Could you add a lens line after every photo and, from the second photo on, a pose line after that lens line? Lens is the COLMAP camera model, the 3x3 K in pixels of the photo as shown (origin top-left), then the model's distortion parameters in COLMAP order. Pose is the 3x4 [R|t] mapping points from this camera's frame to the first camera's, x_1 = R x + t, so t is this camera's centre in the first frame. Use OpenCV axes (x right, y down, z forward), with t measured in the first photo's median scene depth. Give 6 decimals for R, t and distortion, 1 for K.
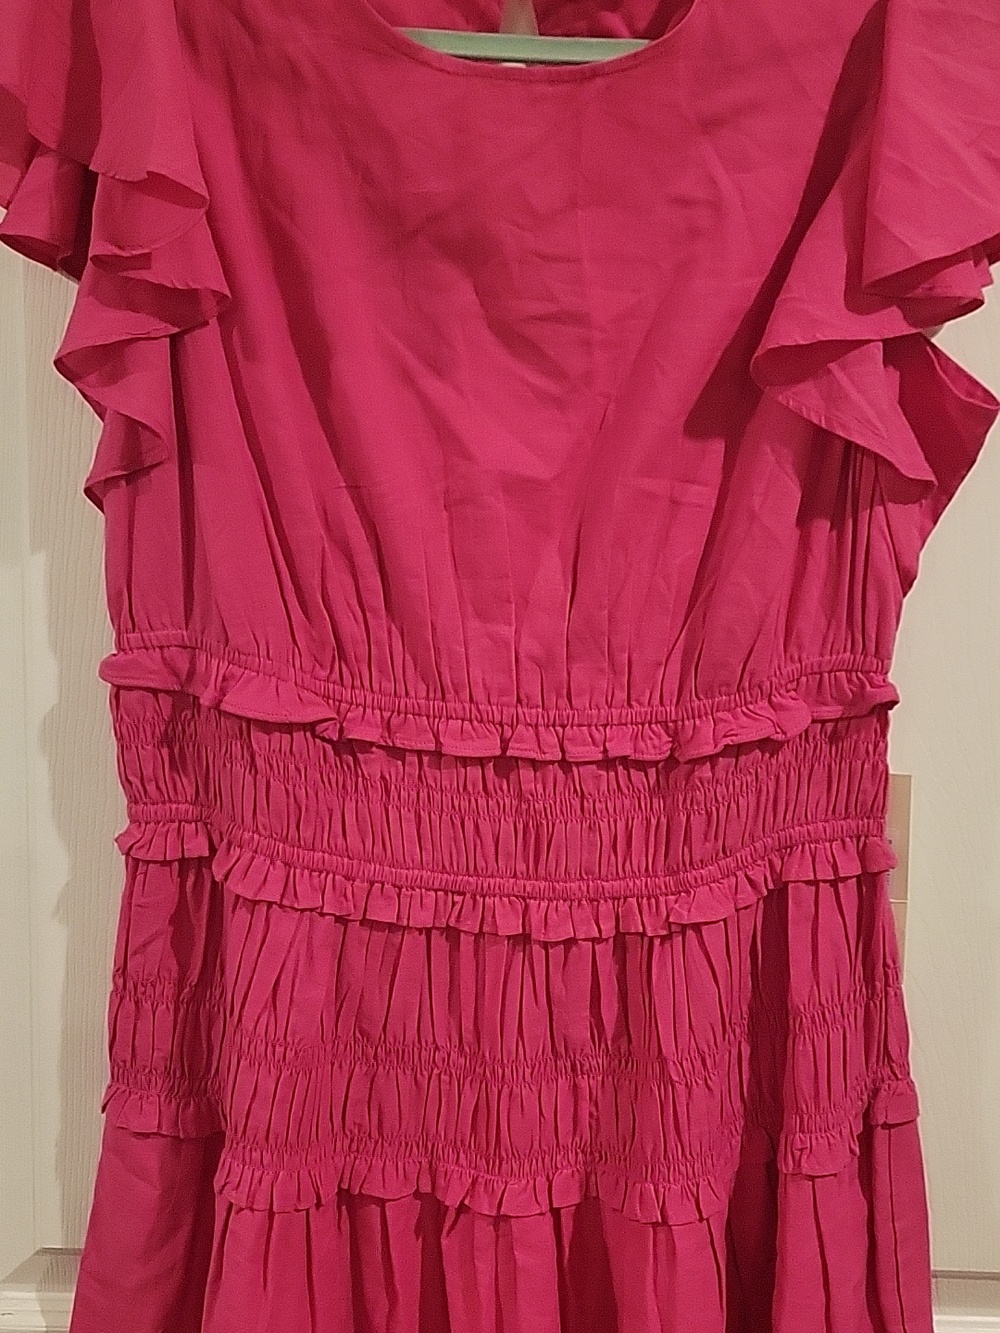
lens RADIAL K [[1653.6, 0, 508.1], [0, 1653.6, 698.8], [0, 0, 1]] dist [0.014077, 0.061122]
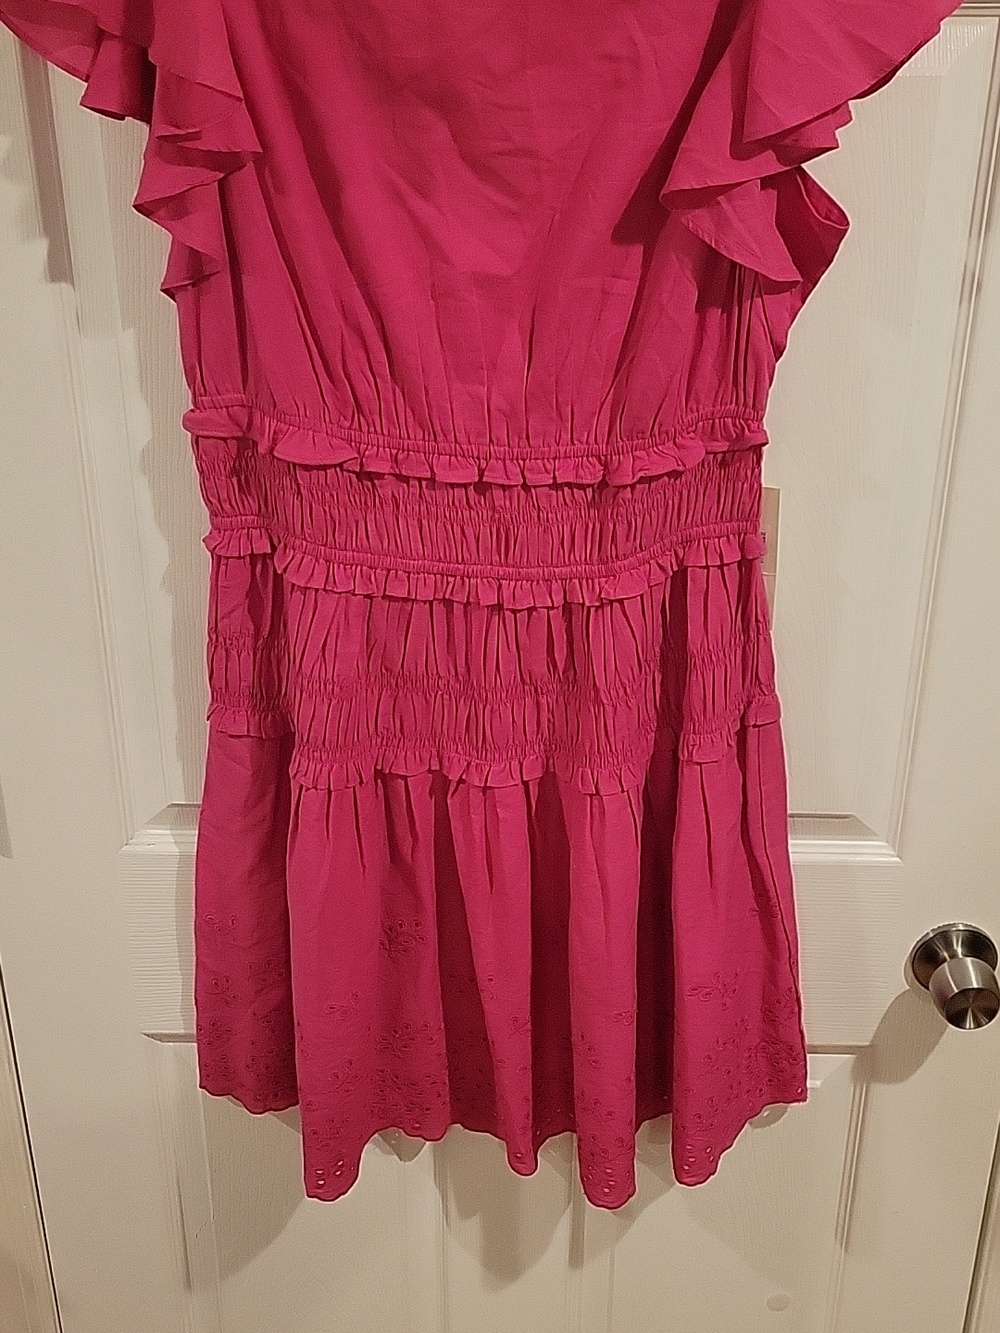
lens RADIAL K [[1653.6, 0, 508.1], [0, 1653.6, 698.8], [0, 0, 1]] dist [0.014077, 0.061122]
pose [[0.999702, -0.009654, -0.022410, 0.048921], [0.016481, 0.944400, 0.328386, -0.244736], [0.017994, -0.328657, 0.944278, -0.353792]]
